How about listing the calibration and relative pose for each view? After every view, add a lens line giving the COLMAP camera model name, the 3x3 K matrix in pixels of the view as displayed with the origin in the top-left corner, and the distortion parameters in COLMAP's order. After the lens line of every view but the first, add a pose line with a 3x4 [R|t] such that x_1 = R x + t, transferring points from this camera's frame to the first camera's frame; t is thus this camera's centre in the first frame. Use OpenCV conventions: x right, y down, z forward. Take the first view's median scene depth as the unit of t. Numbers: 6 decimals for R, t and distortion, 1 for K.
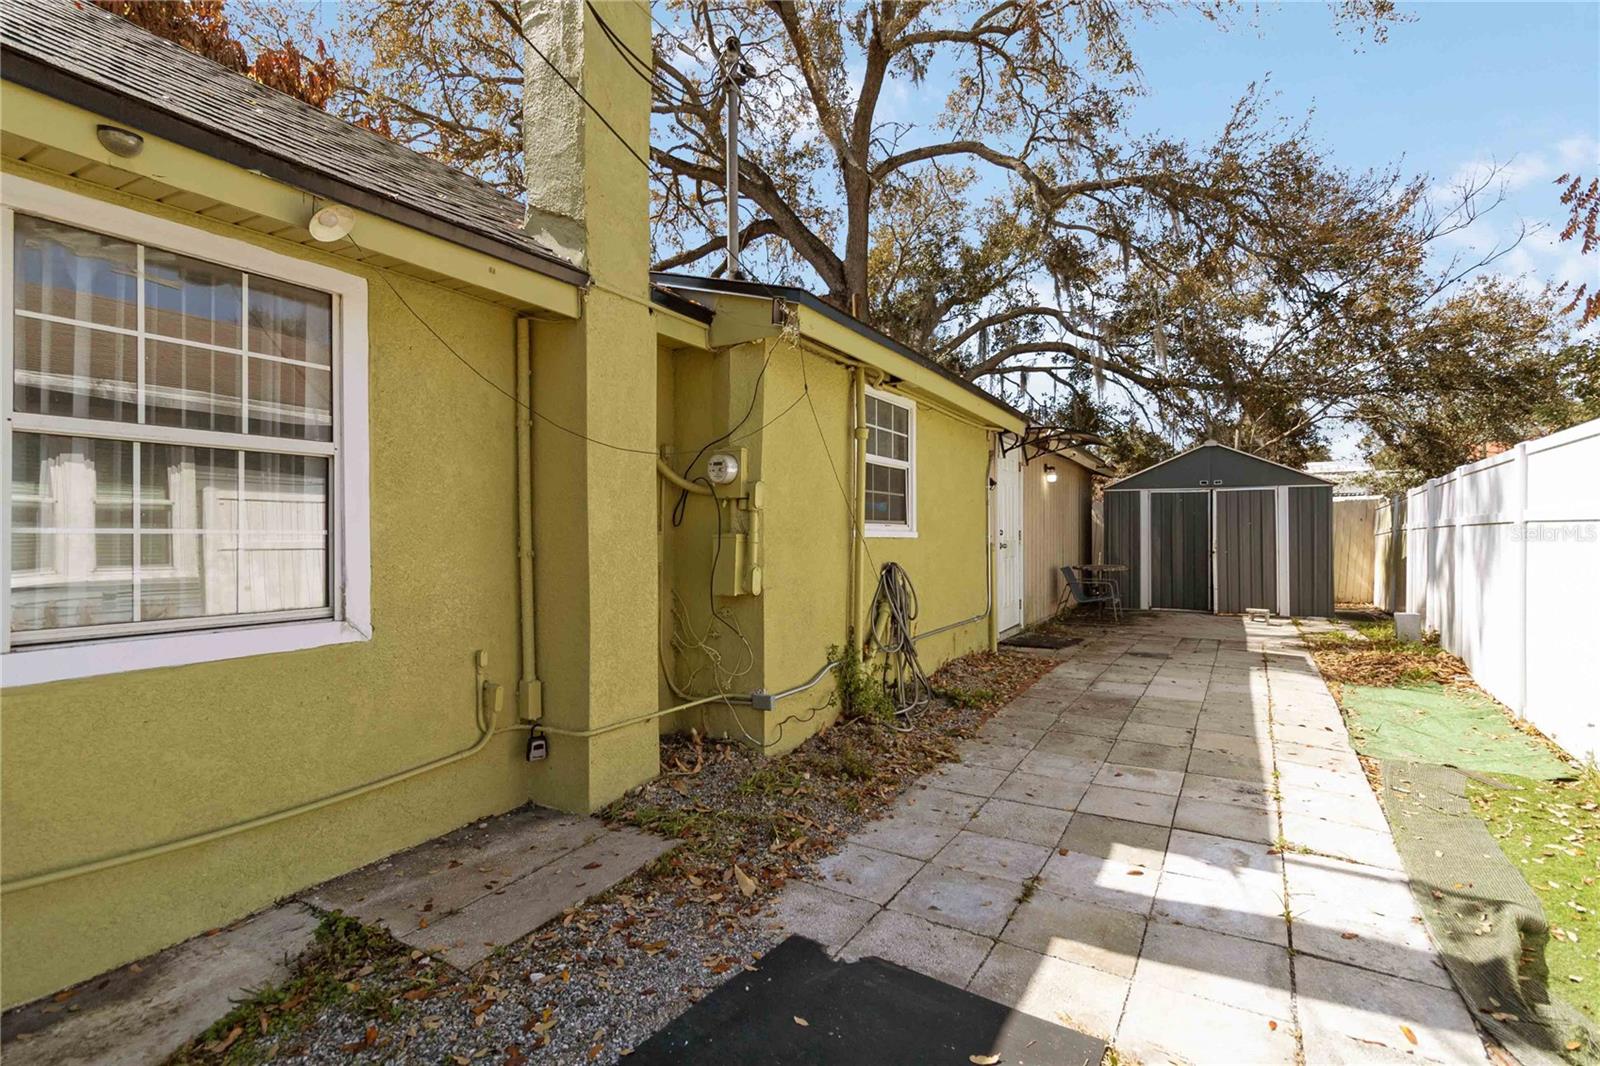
lens RADIAL K [[755.6, 0, 799.8], [0, 755.6, 515.7], [0, 0, 1]] dist [0.004096, 0.001597]
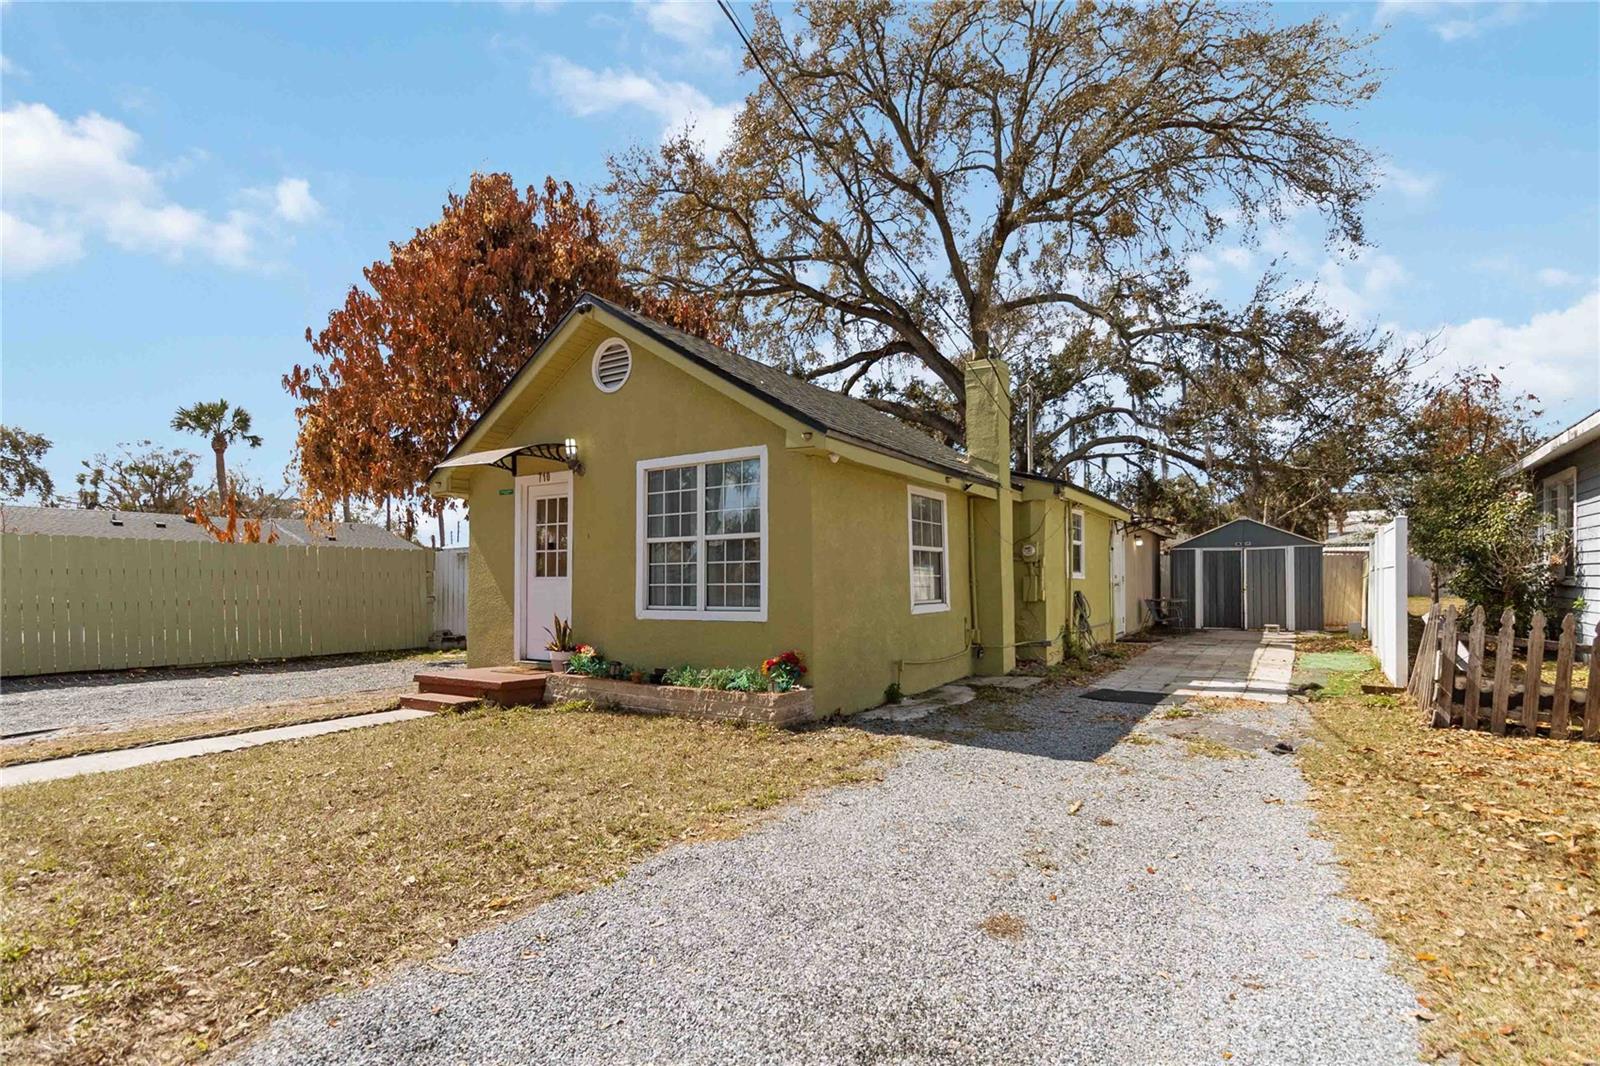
lens RADIAL K [[769.4, 0, 801.3], [0, 769.4, 580.0], [0, 0, 1]] dist [-0.001431, 0.000050]
pose [[0.998992, -0.008869, -0.044014, -0.234672], [0.009601, 0.999819, 0.016448, -0.004296], [0.043861, -0.016854, 0.998895, -0.496057]]
